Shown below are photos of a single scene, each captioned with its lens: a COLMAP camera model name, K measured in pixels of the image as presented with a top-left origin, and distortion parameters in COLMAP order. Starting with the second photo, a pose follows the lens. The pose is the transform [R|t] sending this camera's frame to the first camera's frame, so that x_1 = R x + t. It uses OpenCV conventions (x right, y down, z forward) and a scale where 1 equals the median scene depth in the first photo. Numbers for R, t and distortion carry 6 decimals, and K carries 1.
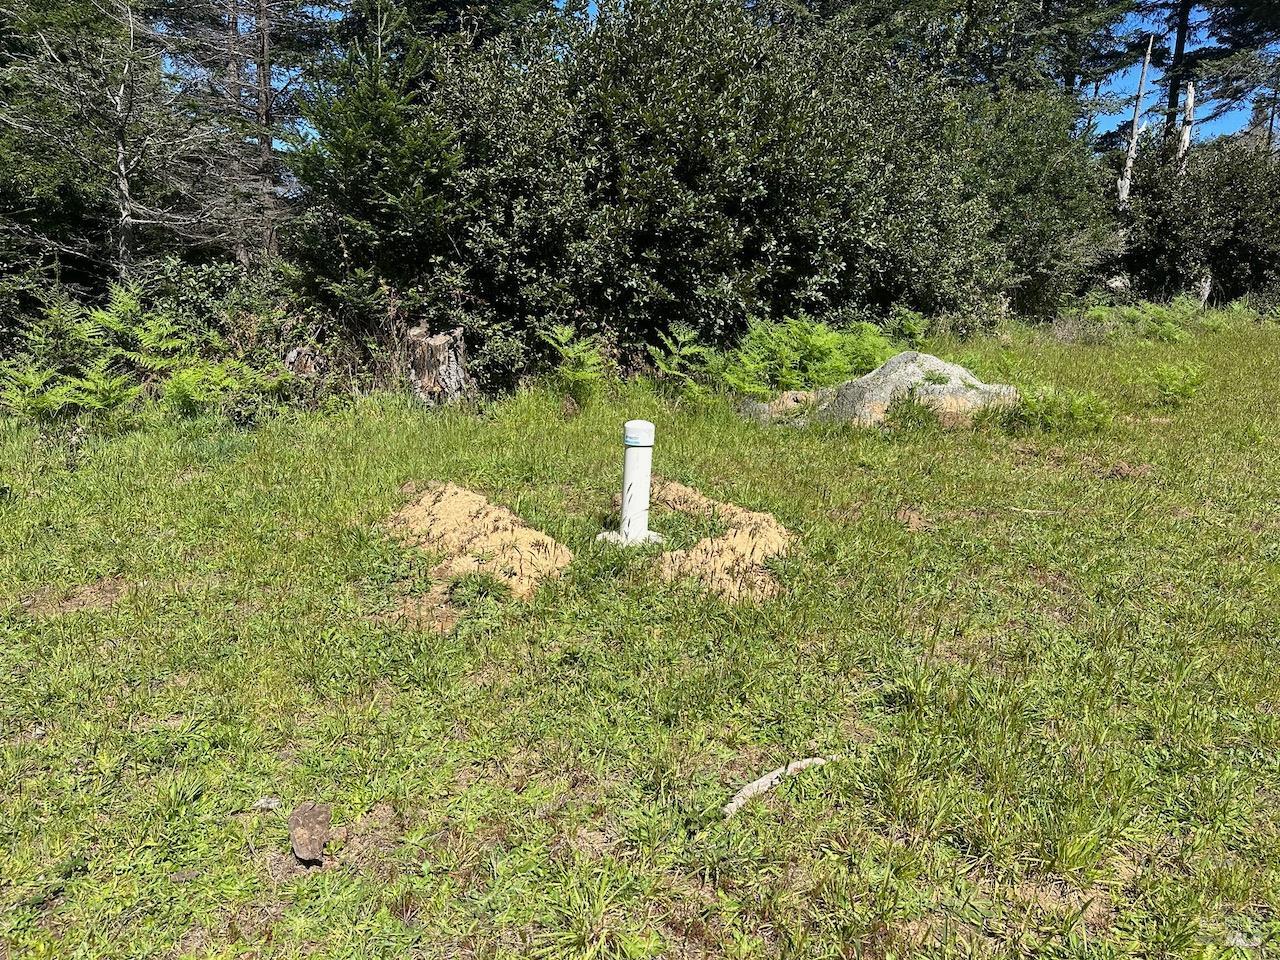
lens RADIAL K [[894.8, 0, 639.3], [0, 894.8, 481.6], [0, 0, 1]] dist [0.054234, -0.049467]
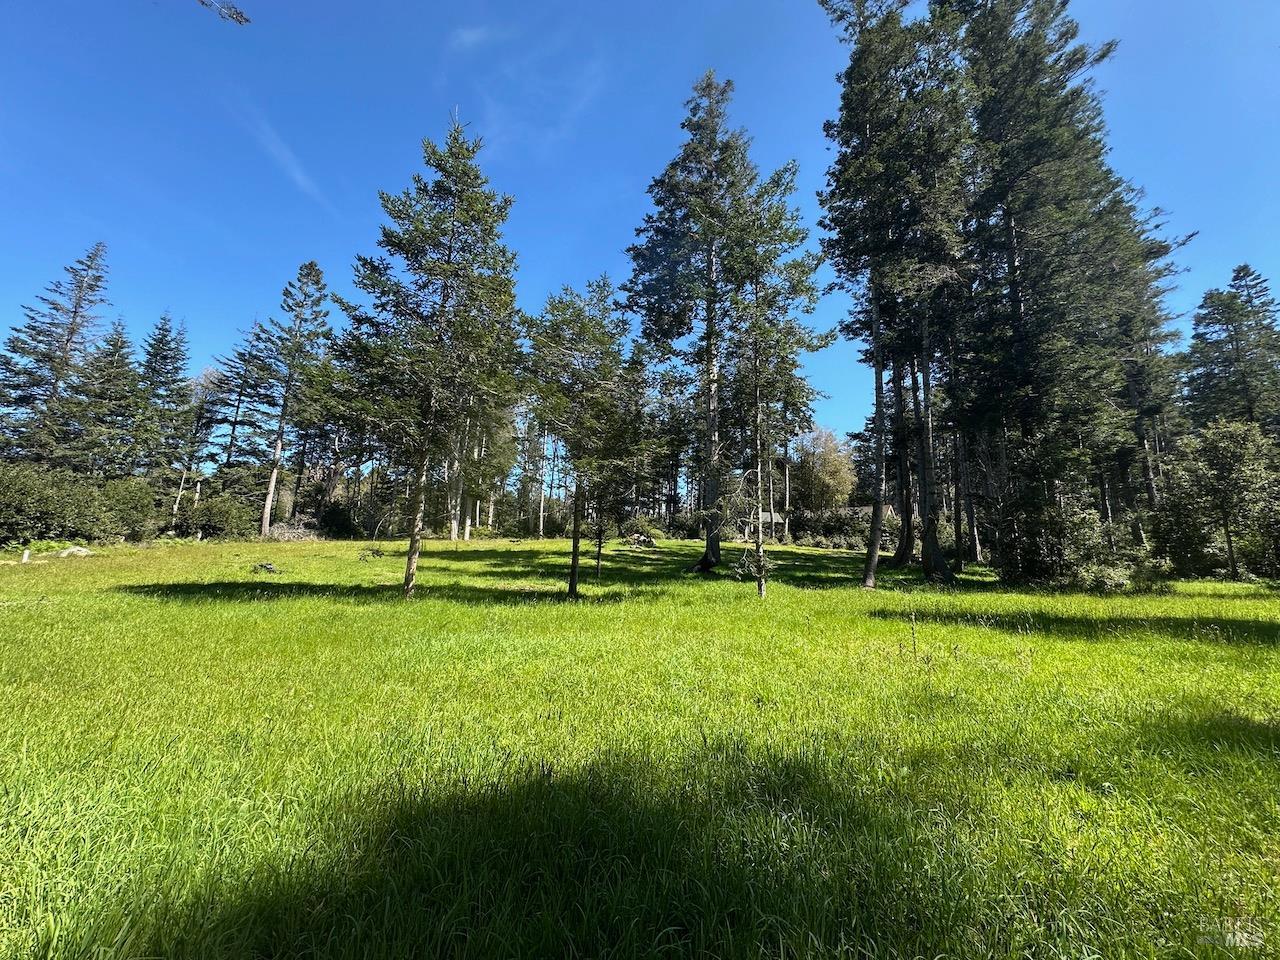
lens RADIAL K [[511.3, 0, 637.3], [0, 511.3, 480.1], [0, 0, 1]] dist [-0.002637, 0.001950]
pose [[0.490465, 0.132492, 0.861330, -0.650767], [0.130662, 0.966022, -0.222999, 0.515930], [-0.861610, 0.221916, 0.456488, -2.959126]]
